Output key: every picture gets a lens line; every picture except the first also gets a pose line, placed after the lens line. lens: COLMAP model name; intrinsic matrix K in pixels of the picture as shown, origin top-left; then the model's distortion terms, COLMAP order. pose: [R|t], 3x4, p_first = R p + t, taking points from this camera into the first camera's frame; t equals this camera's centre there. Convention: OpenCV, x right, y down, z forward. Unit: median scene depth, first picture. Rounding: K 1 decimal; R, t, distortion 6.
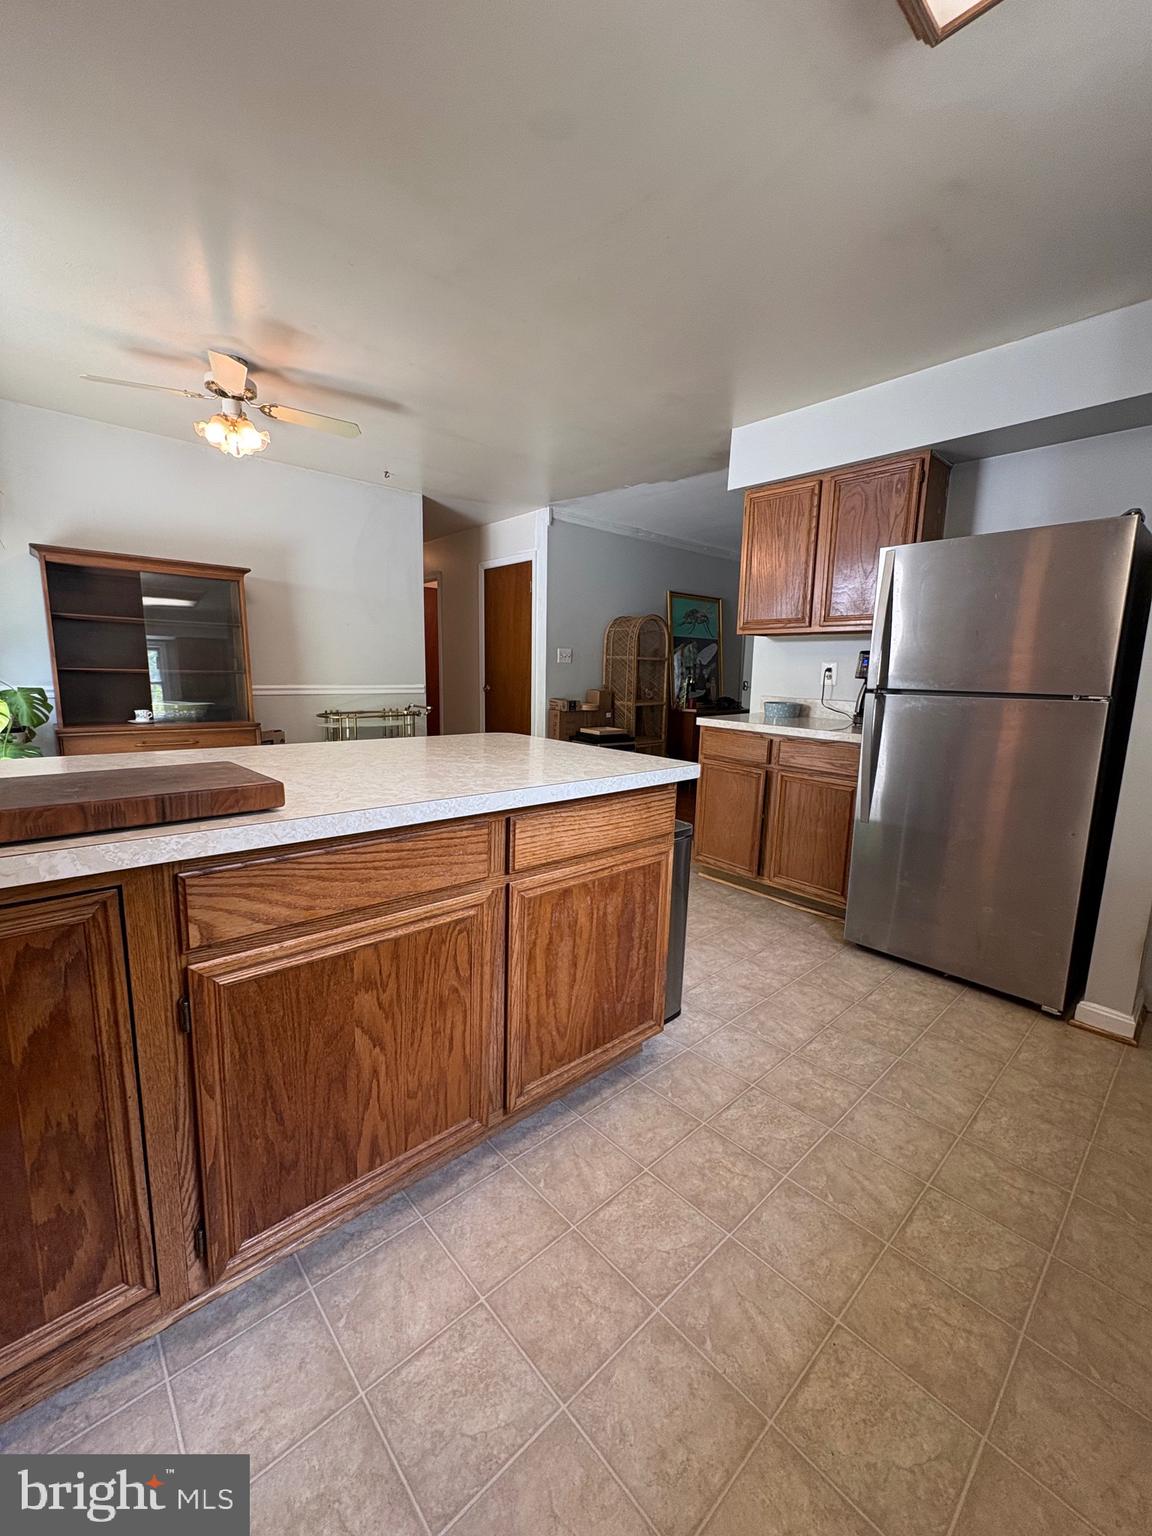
lens RADIAL K [[617.4, 0, 569.8], [0, 617.4, 766.7], [0, 0, 1]] dist [0.000602, 0.000524]
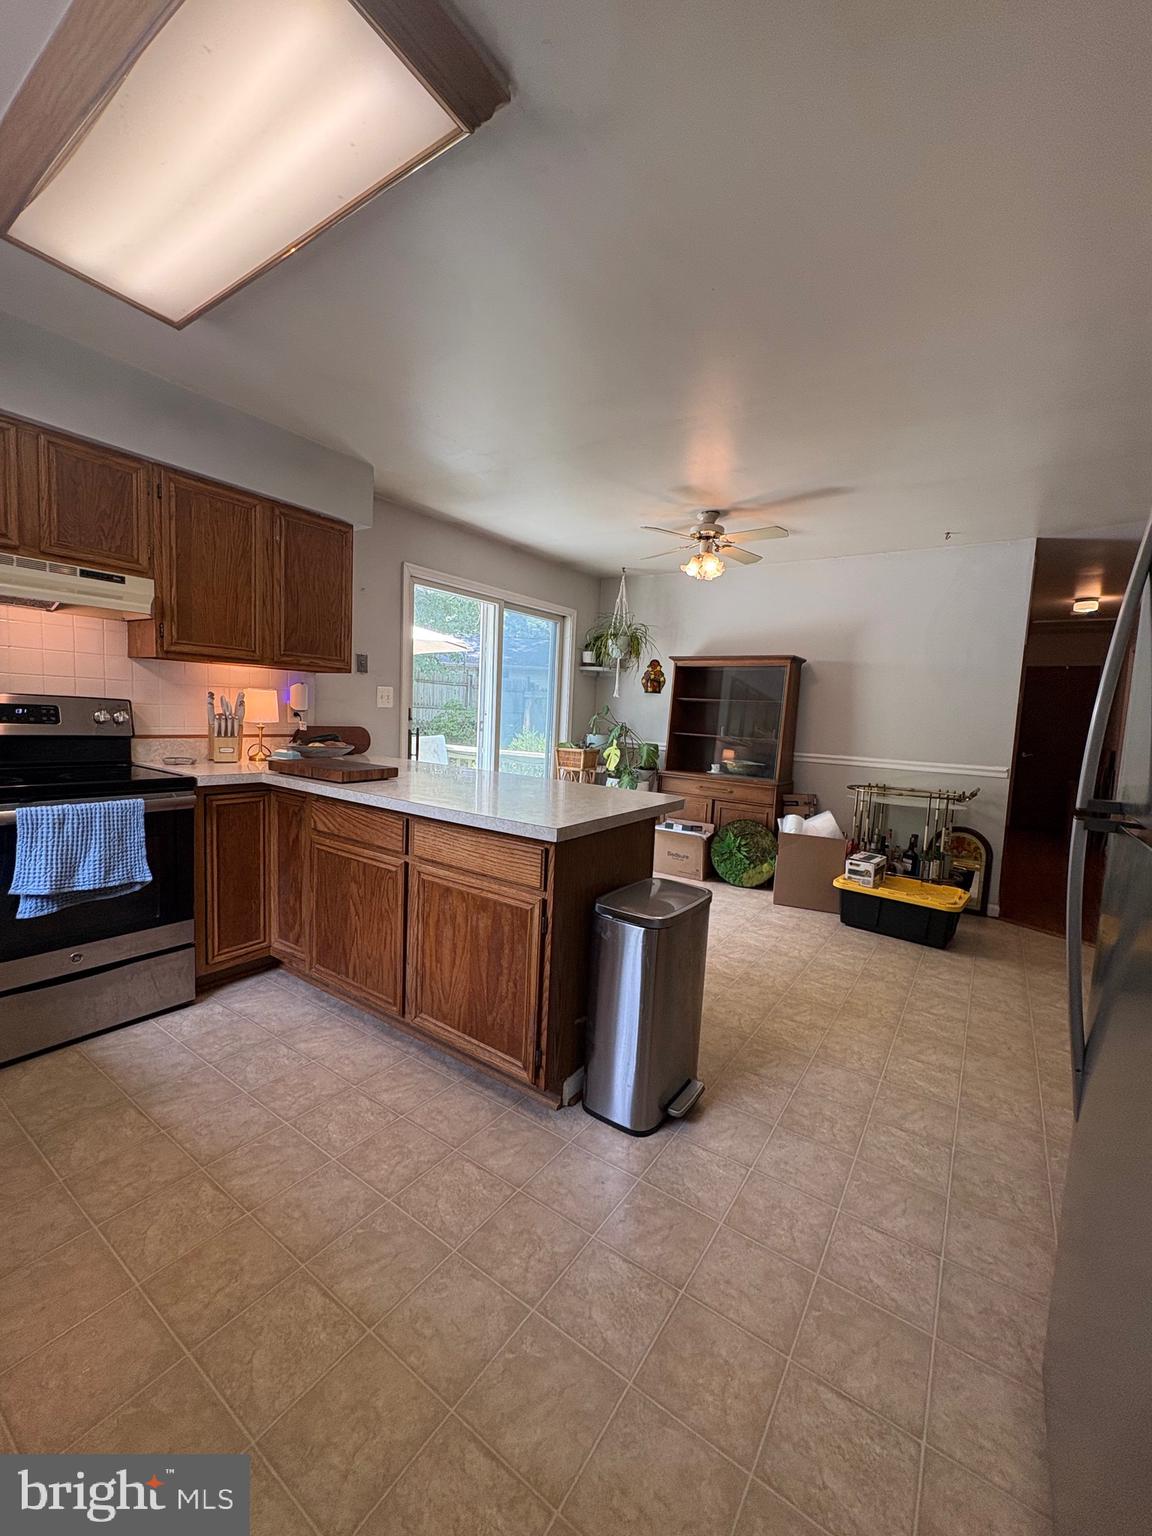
lens RADIAL K [[617.4, 0, 582.2], [0, 617.4, 768.0], [0, 0, 1]] dist [0.000602, 0.000524]
pose [[0.228622, 0.076457, -0.970508, 1.268005], [-0.195092, 0.980286, 0.031270, -0.150542], [0.953767, 0.182189, 0.239031, 0.838793]]
